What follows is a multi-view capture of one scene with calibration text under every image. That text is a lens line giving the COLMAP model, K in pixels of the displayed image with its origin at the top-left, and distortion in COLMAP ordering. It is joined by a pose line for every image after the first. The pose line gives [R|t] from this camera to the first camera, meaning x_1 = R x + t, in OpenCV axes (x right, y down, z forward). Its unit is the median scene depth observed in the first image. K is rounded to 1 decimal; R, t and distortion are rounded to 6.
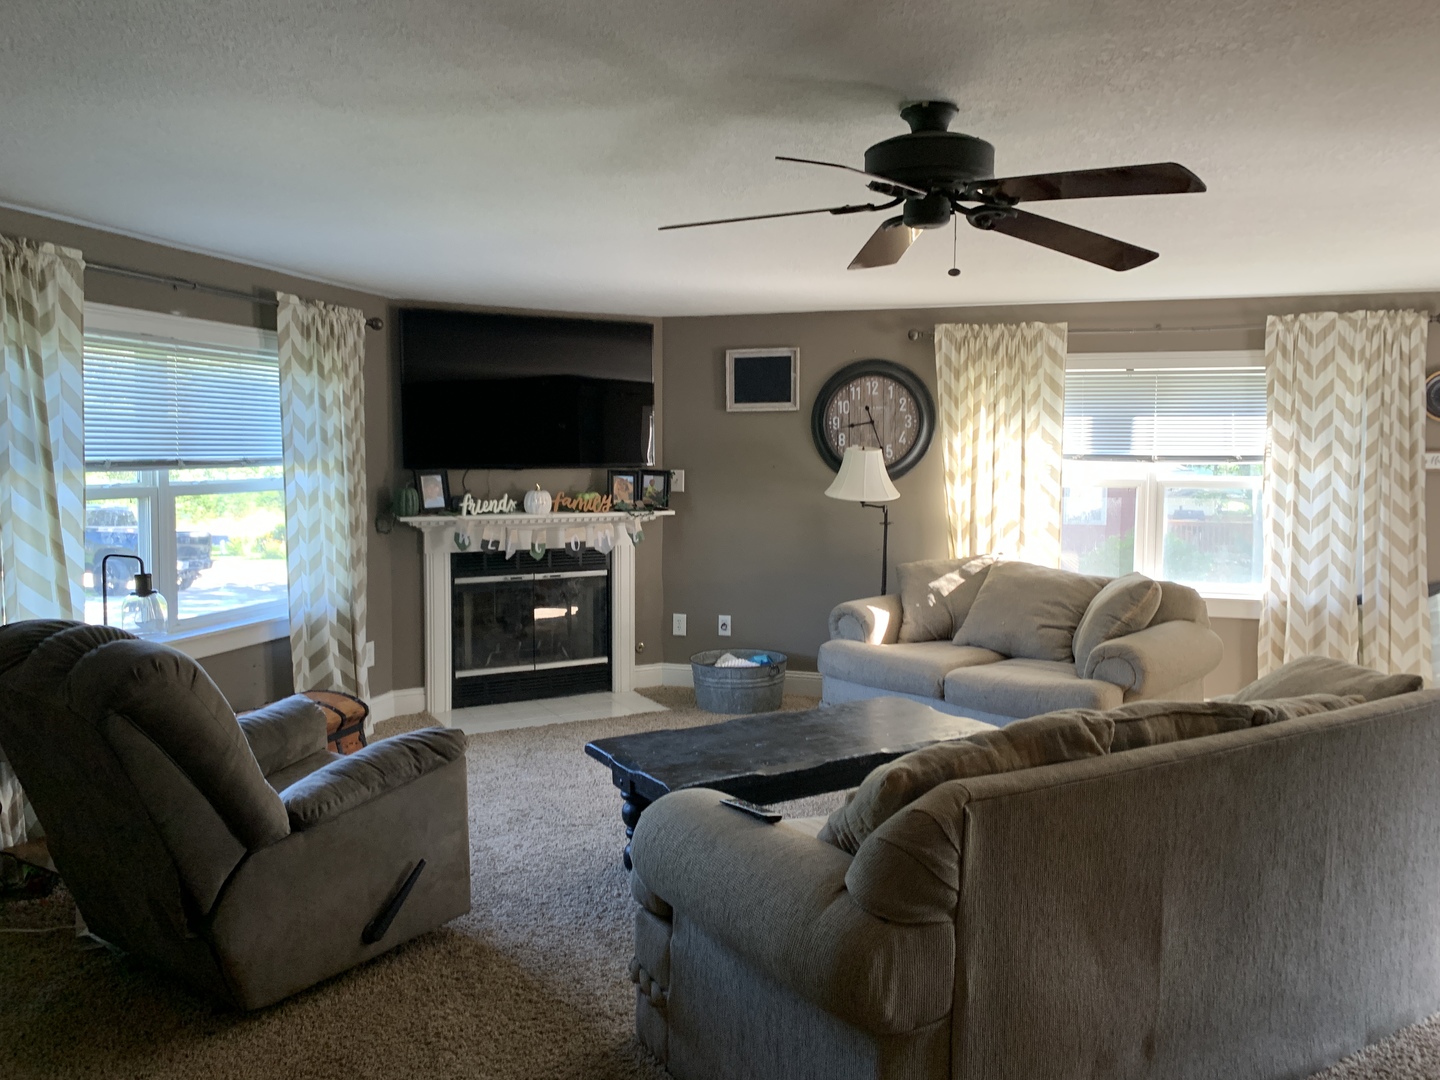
lens RADIAL K [[1106.2, 0, 714.7], [0, 1106.2, 517.8], [0, 0, 1]] dist [0.076425, -0.103379]
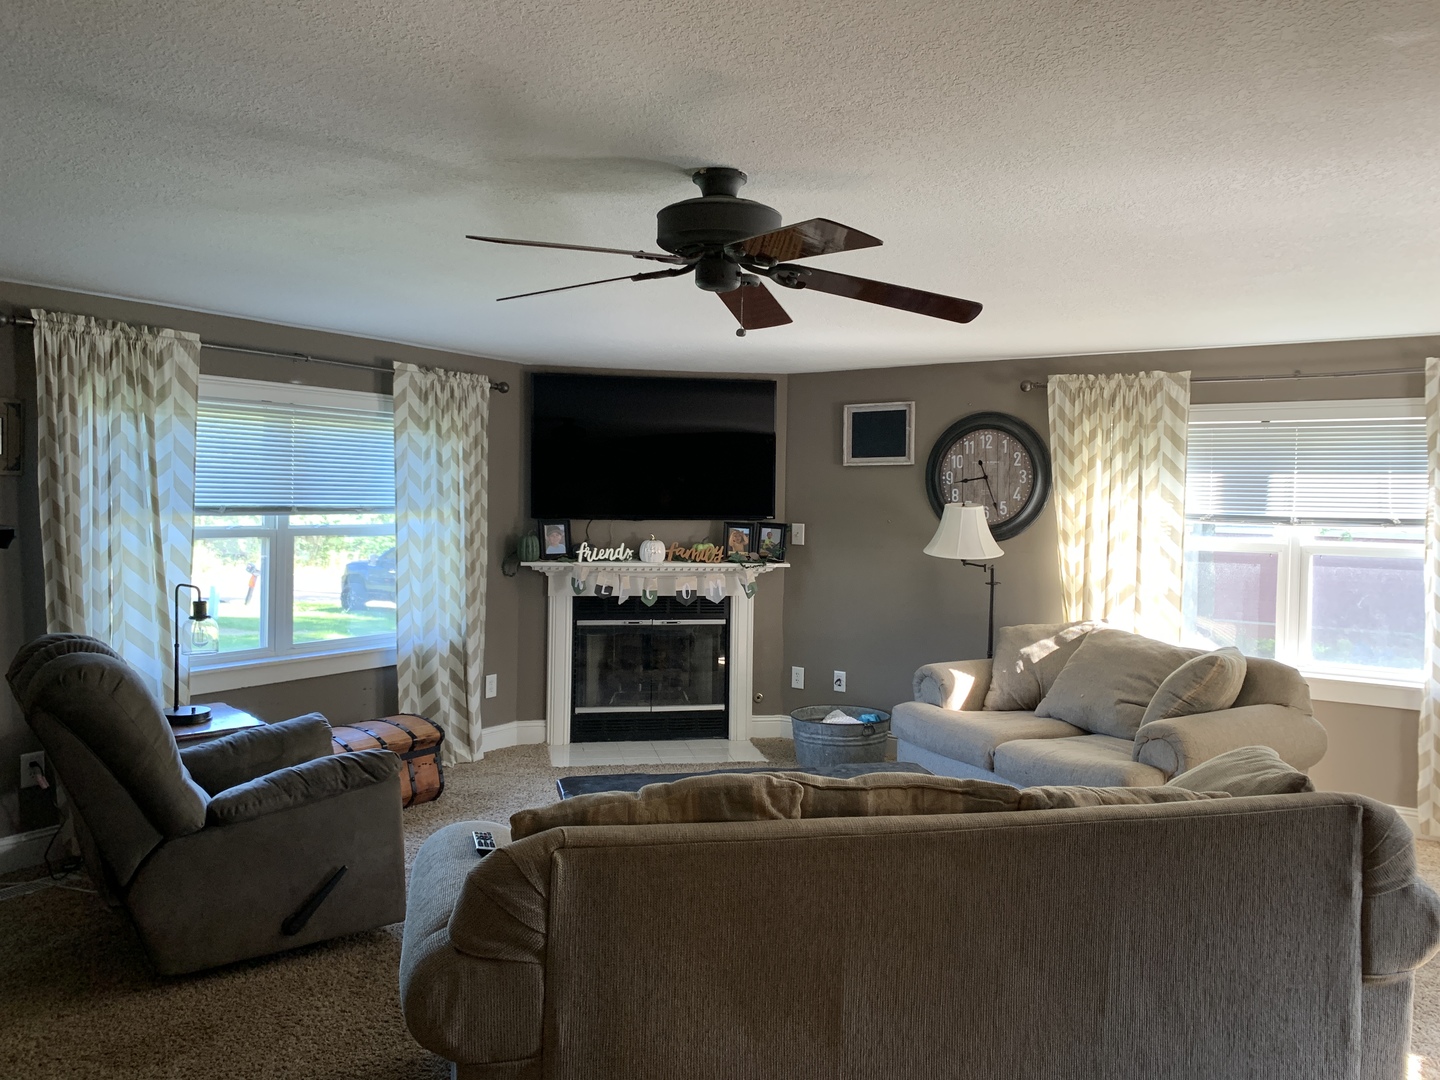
lens RADIAL K [[1106.2, 0, 714.7], [0, 1106.2, 517.8], [0, 0, 1]] dist [0.076425, -0.103379]
pose [[0.952241, 0.017118, -0.304867, 0.233594], [-0.031522, 0.998604, -0.042386, -0.003506], [0.303716, 0.049972, 0.951451, 0.016654]]
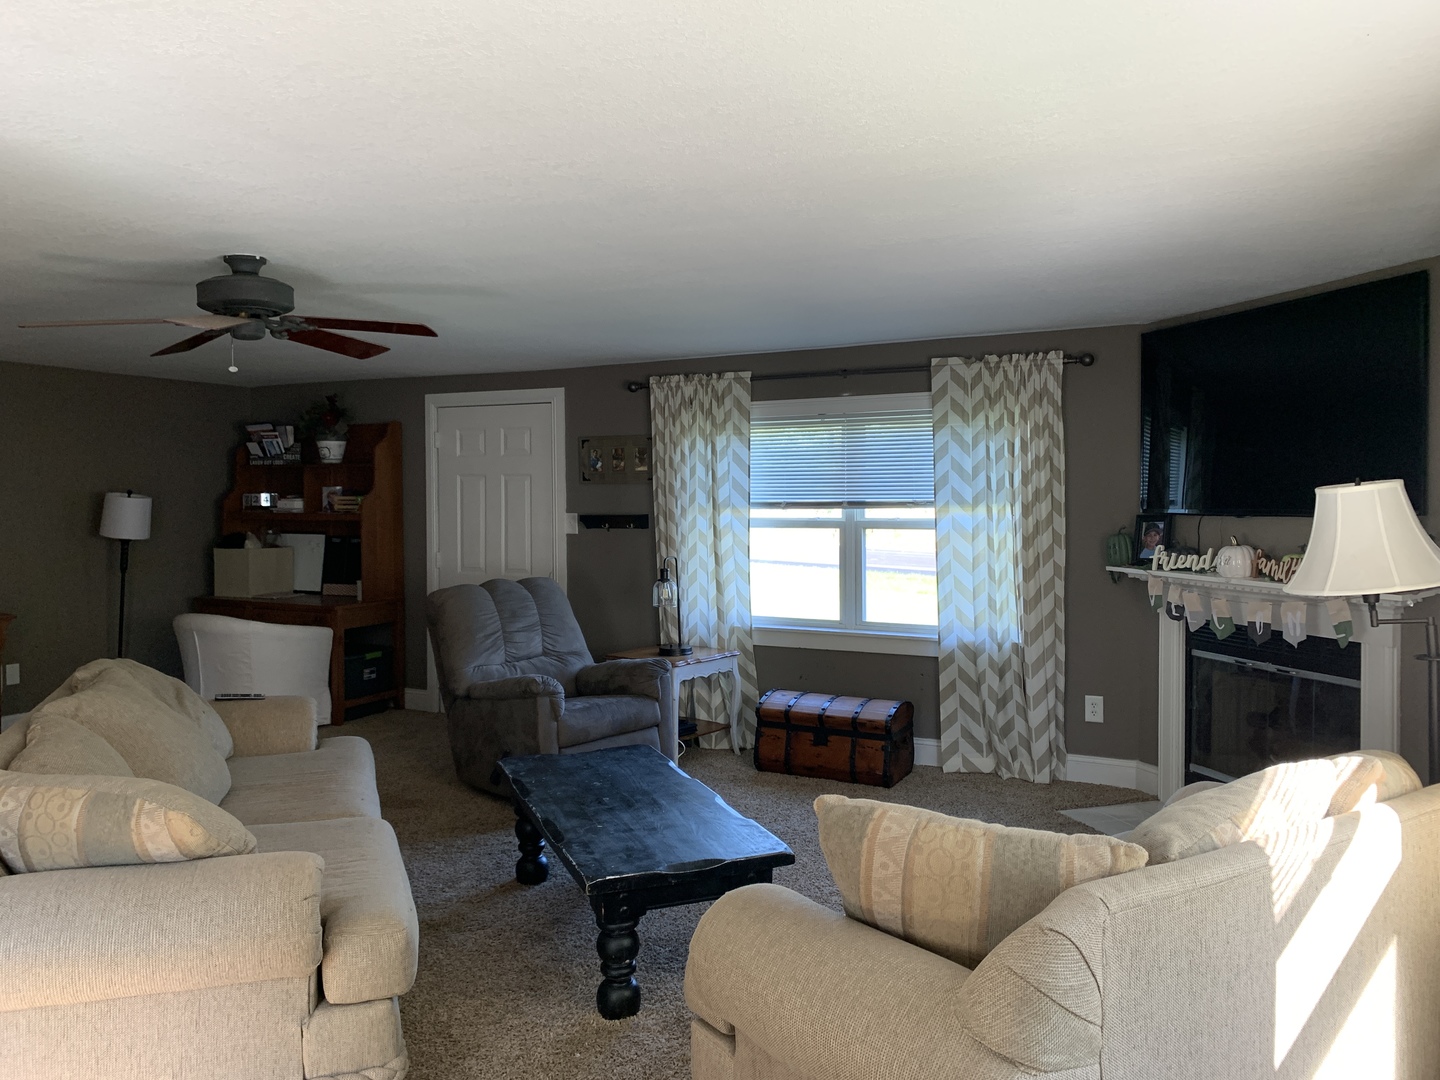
lens RADIAL K [[1120.3, 0, 666.2], [0, 1120.3, 510.0], [0, 0, 1]] dist [0.002455, -0.047968]
pose [[-0.240808, 0.013433, -0.970480, 0.698440], [-0.051382, 0.998326, 0.026568, -0.052071], [0.969212, 0.056263, -0.239715, 0.873629]]
